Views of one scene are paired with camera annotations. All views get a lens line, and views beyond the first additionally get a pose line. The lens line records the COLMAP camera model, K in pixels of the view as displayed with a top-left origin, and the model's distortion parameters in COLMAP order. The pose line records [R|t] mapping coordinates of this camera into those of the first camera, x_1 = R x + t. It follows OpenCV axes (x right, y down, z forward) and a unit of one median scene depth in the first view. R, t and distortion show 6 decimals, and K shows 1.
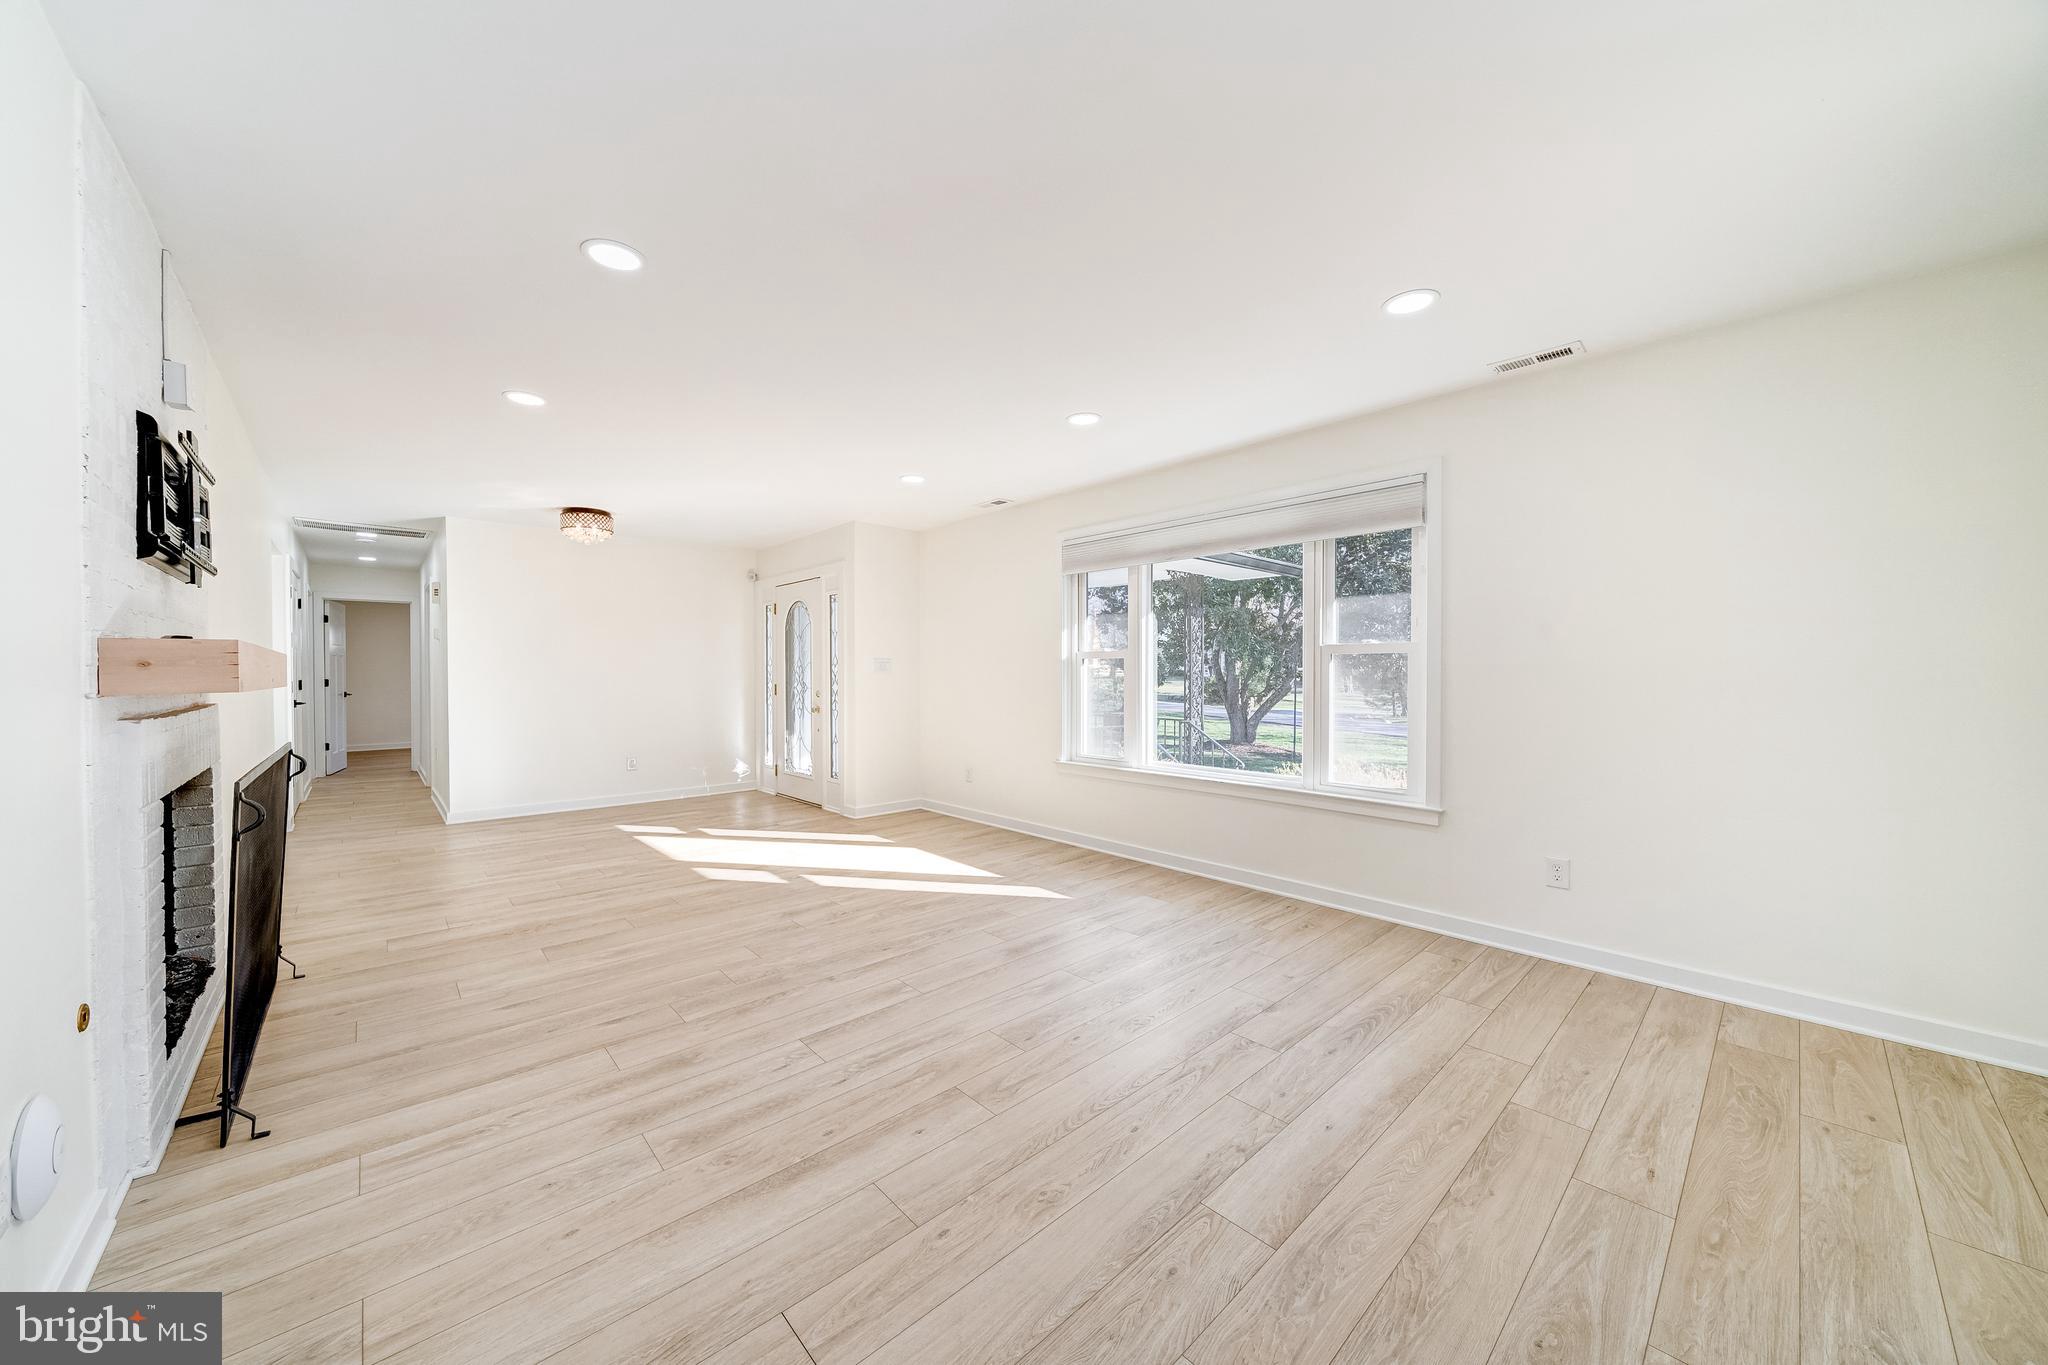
lens RADIAL K [[719.3, 0, 1049.6], [0, 719.3, 684.7], [0, 0, 1]] dist [-0.005618, -0.000089]
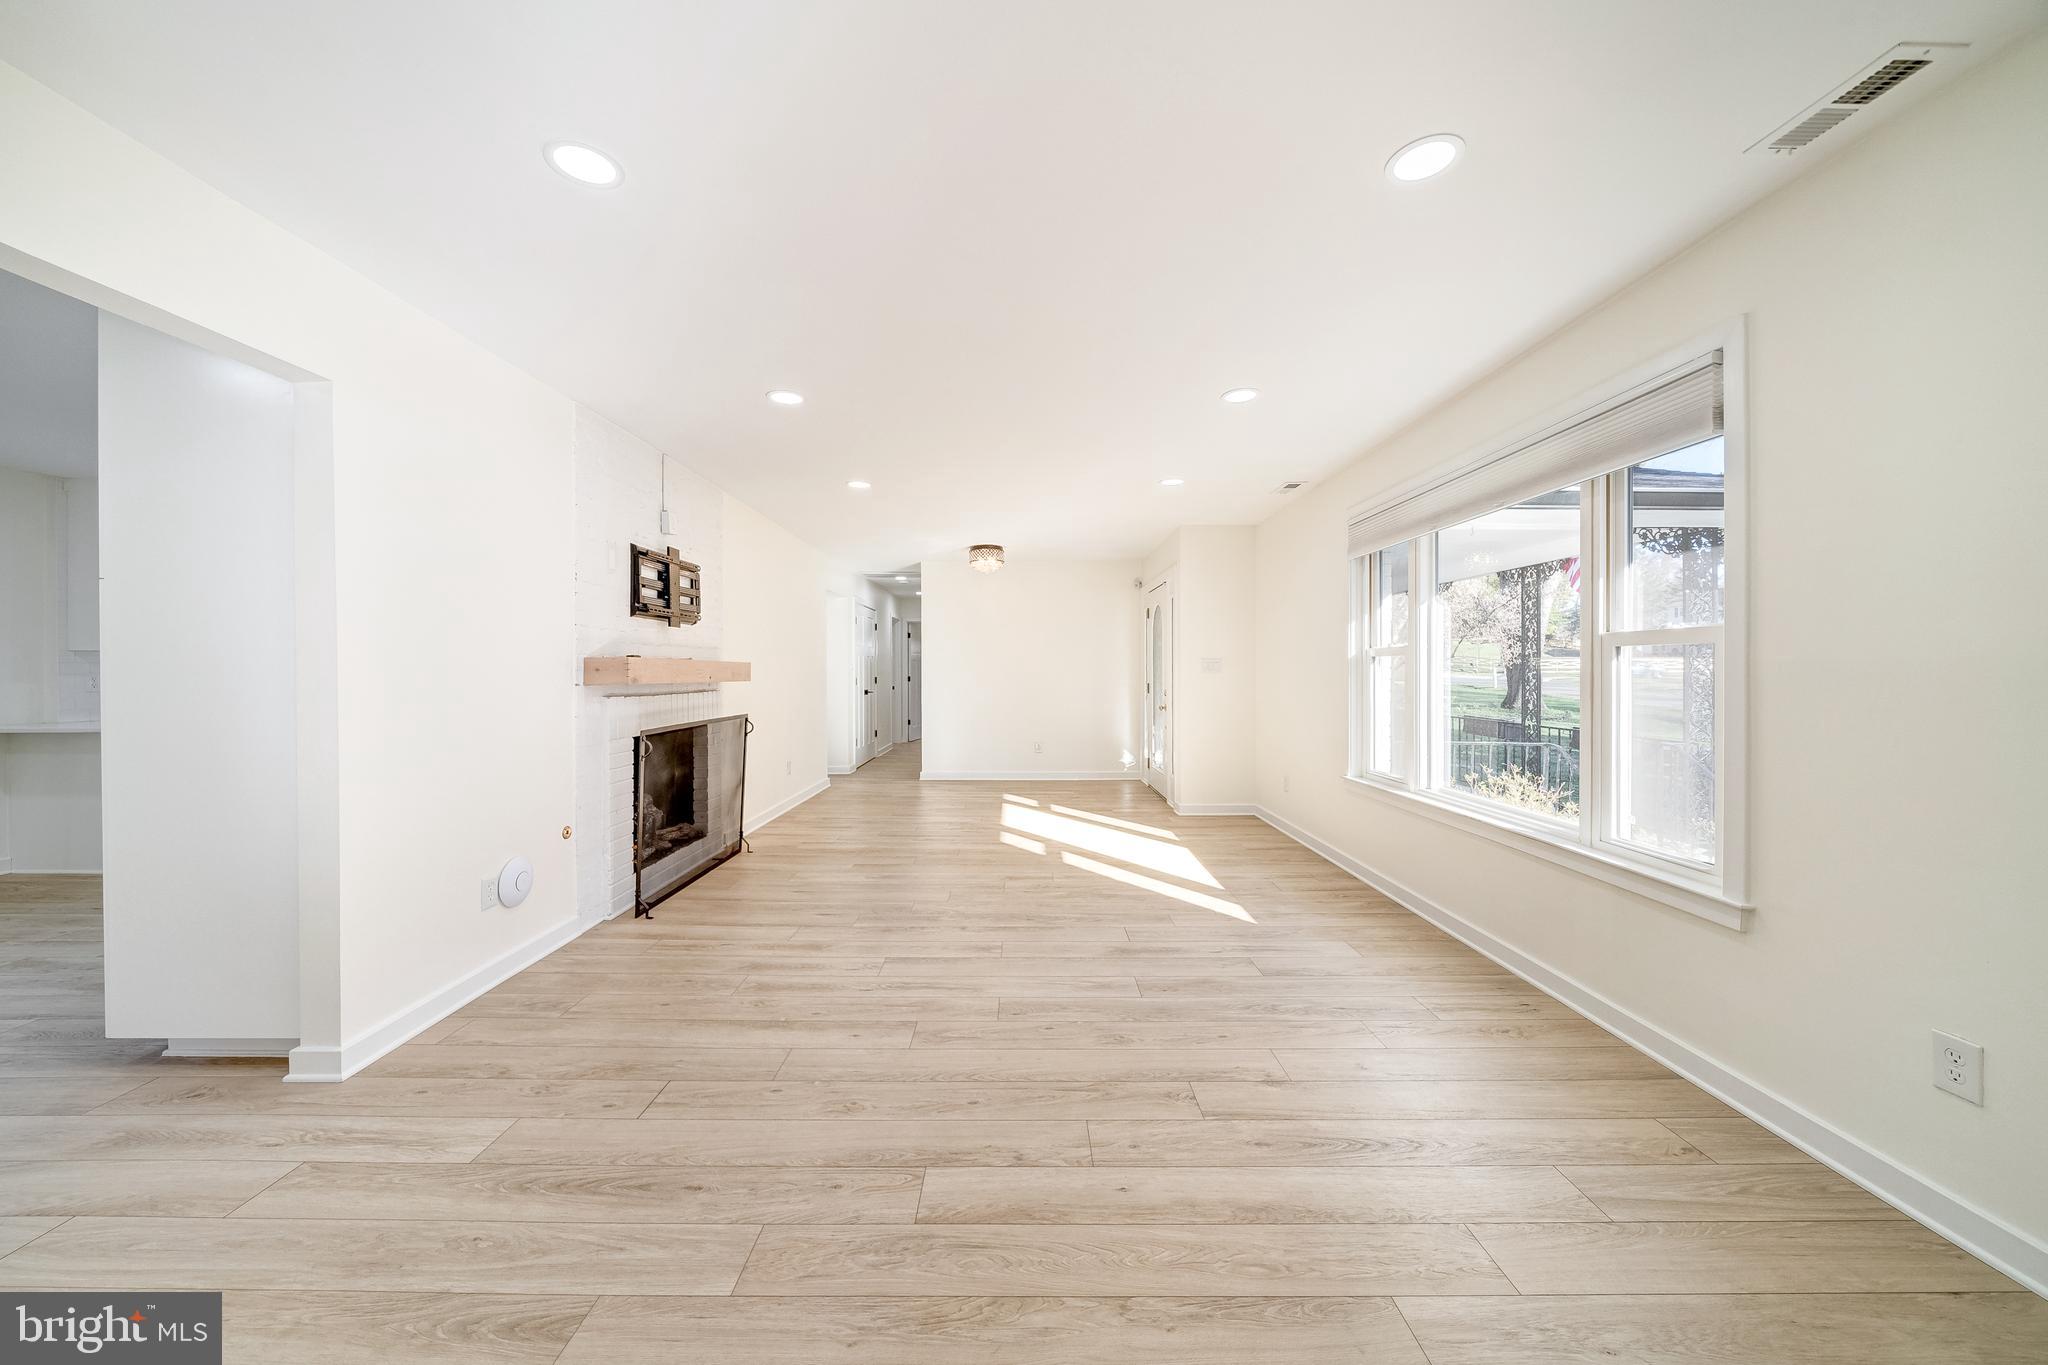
lens RADIAL K [[724.1, 0, 988.7], [0, 724.1, 677.7], [0, 0, 1]] dist [-0.004864, -0.000220]
pose [[0.722340, 0.005897, -0.691513, 0.501754], [-0.011418, 0.999929, -0.003401, -0.005336], [0.691444, 0.010352, 0.722356, 0.133430]]
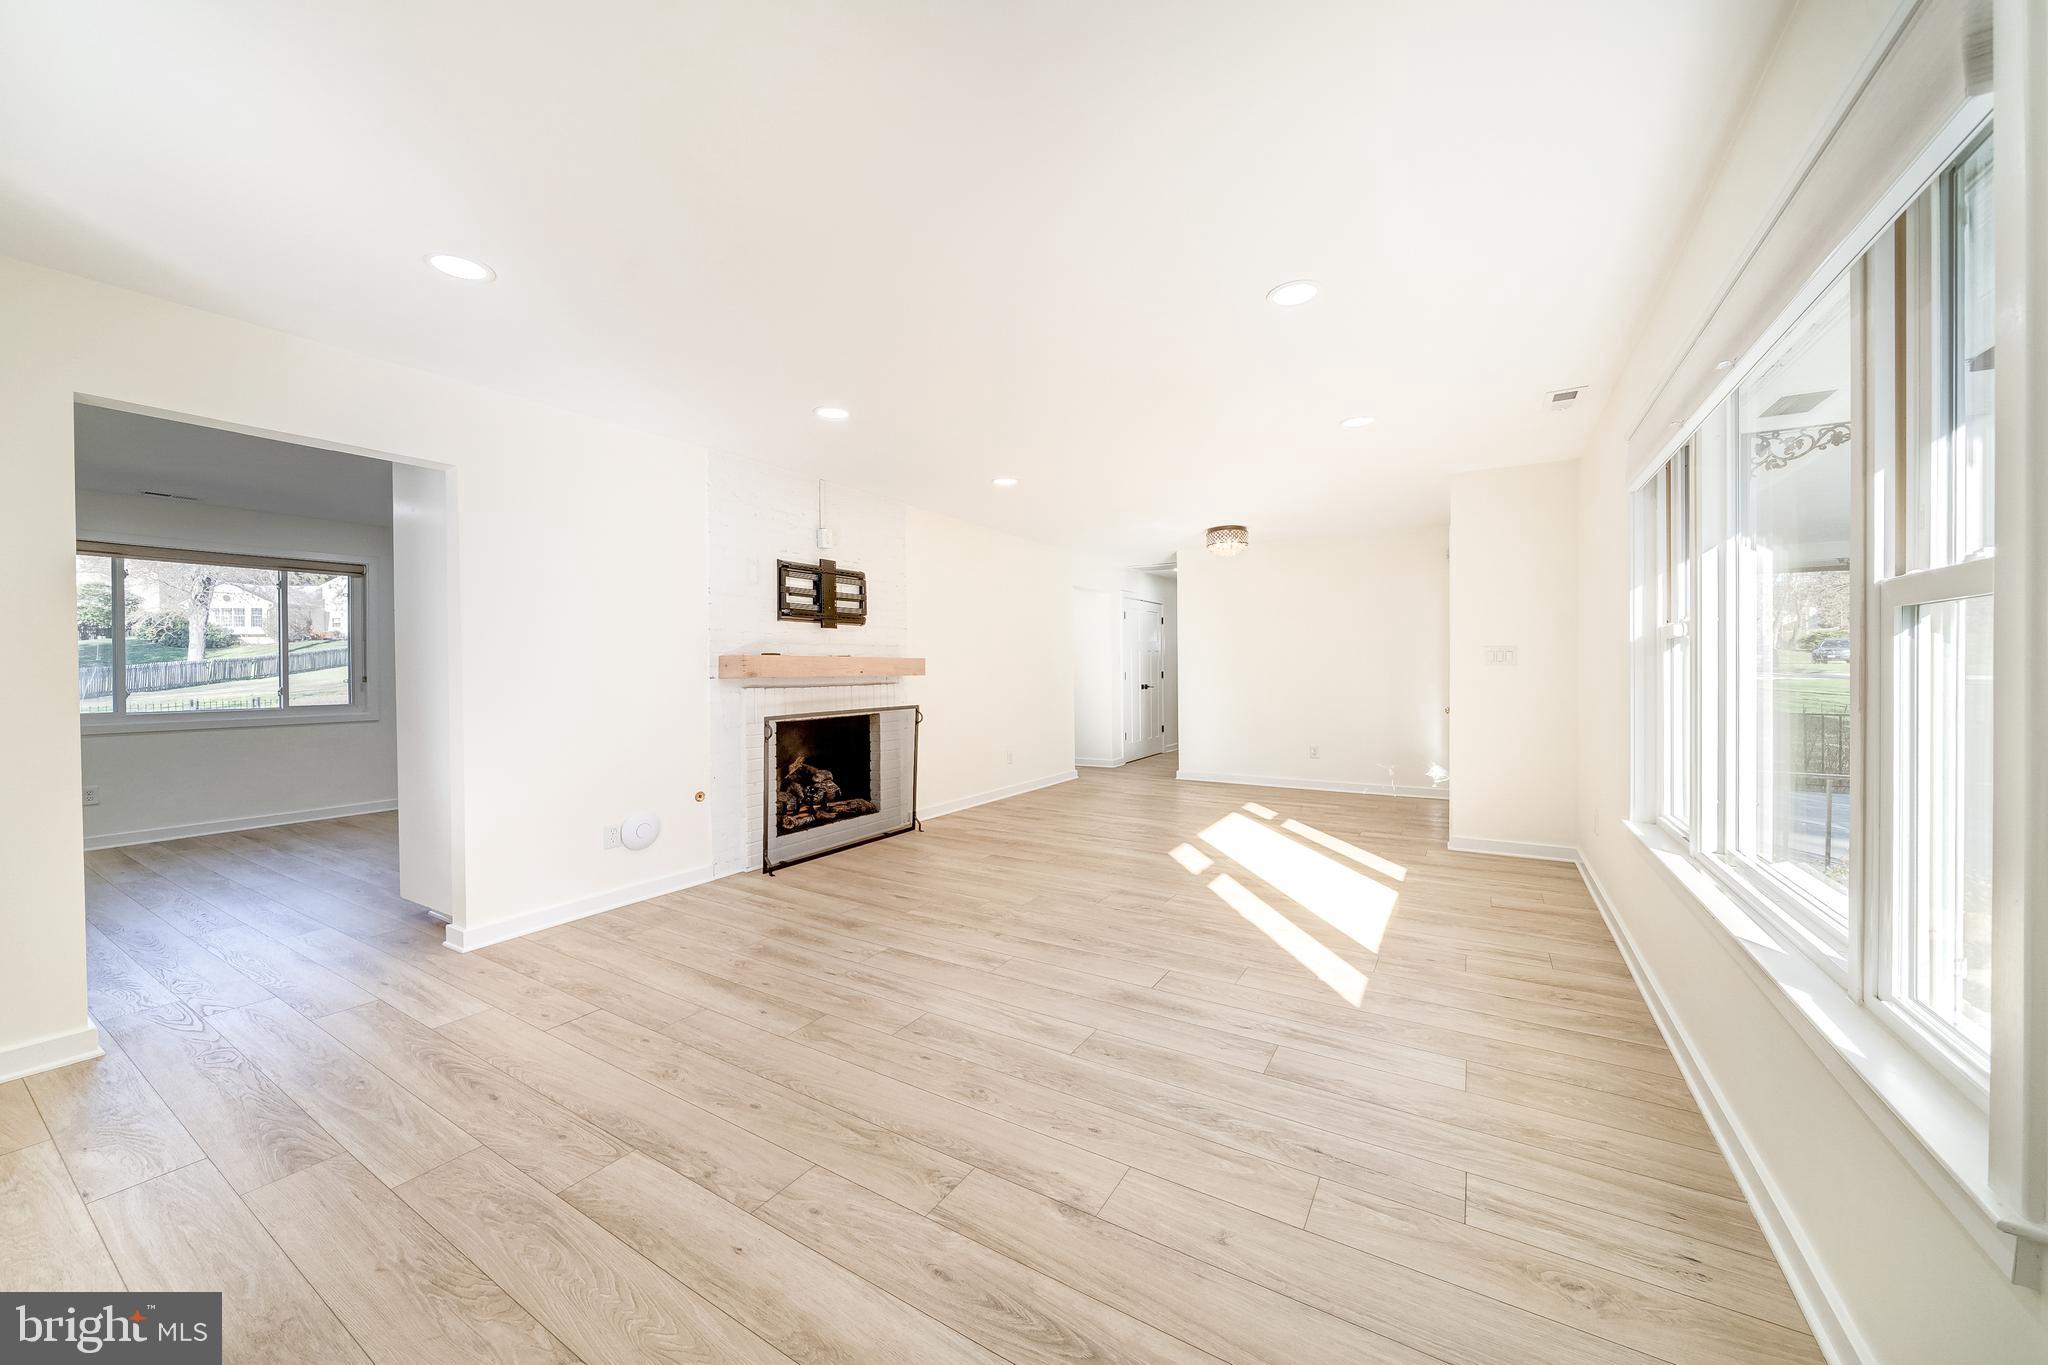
lens RADIAL K [[697.2, 0, 973.1], [0, 697.2, 678.1], [0, 0, 1]] dist [-0.004377, -0.000078]
pose [[0.266578, 0.013250, -0.963722, 0.670379], [-0.011071, 0.999882, 0.010685, -0.009881], [0.963750, 0.007821, 0.266693, 0.591112]]
